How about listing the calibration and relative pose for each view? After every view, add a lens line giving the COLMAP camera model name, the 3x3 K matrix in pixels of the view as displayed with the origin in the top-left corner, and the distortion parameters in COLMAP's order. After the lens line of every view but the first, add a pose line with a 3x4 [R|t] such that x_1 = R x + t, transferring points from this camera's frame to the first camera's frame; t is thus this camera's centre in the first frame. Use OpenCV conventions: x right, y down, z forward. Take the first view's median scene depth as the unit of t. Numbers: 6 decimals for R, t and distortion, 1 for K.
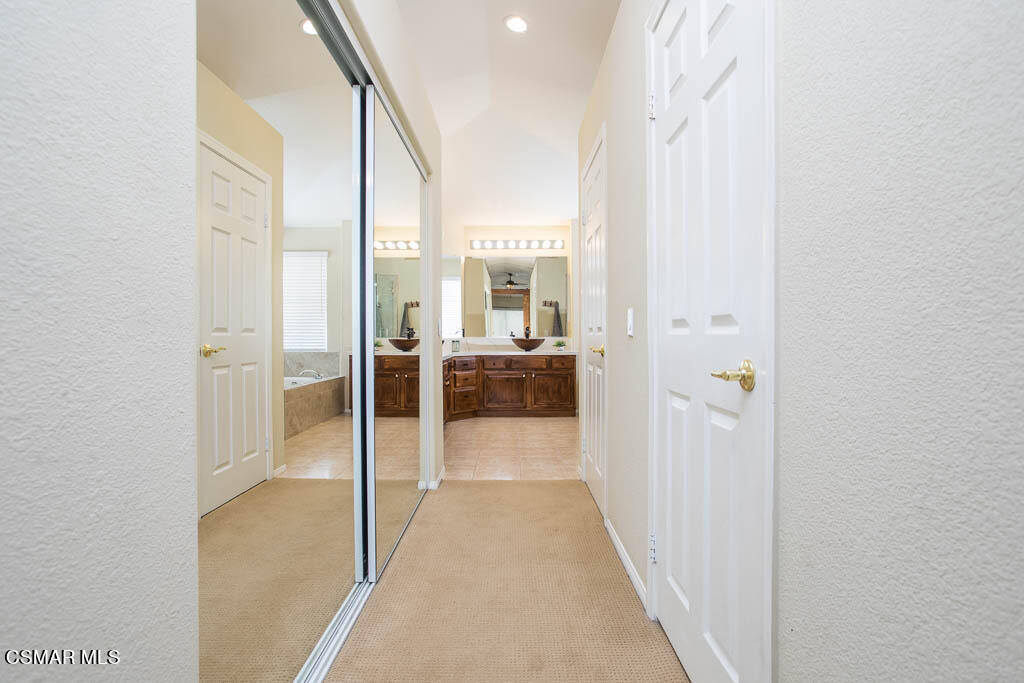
lens RADIAL K [[509.3, 0, 512.3], [0, 509.3, 339.9], [0, 0, 1]] dist [0.002375, 0.004185]
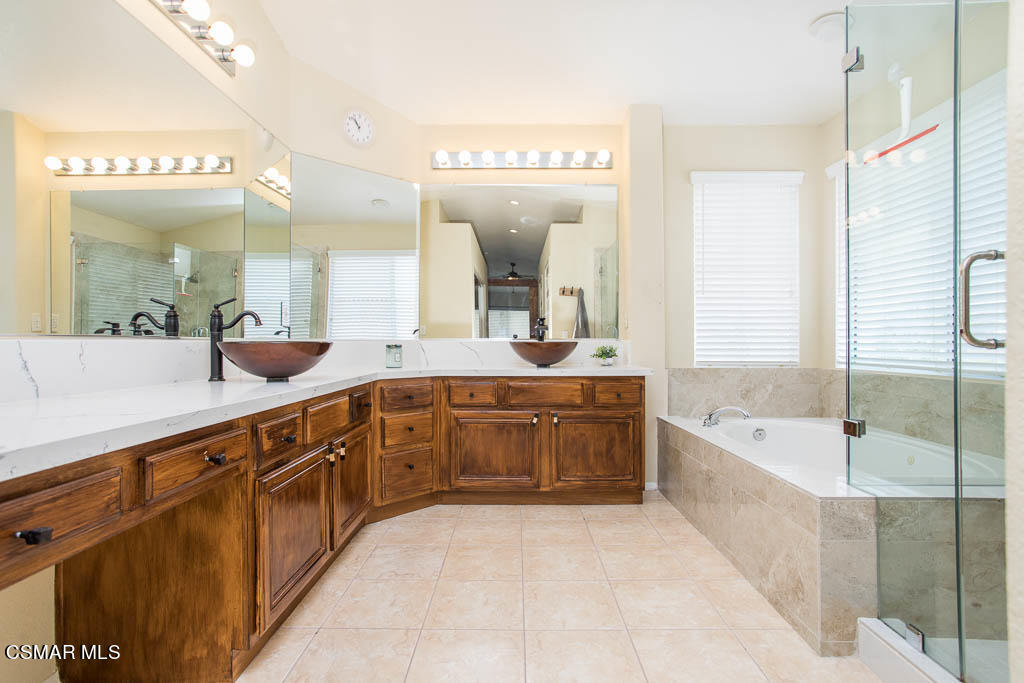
lens RADIAL K [[509.3, 0, 509.4], [0, 509.3, 342.0], [0, 0, 1]] dist [0.002375, 0.004185]
pose [[0.999892, 0.001758, -0.014567, 0.005828], [-0.001912, 0.999942, -0.010585, 0.003245], [0.014548, 0.010611, 0.999838, 0.525740]]
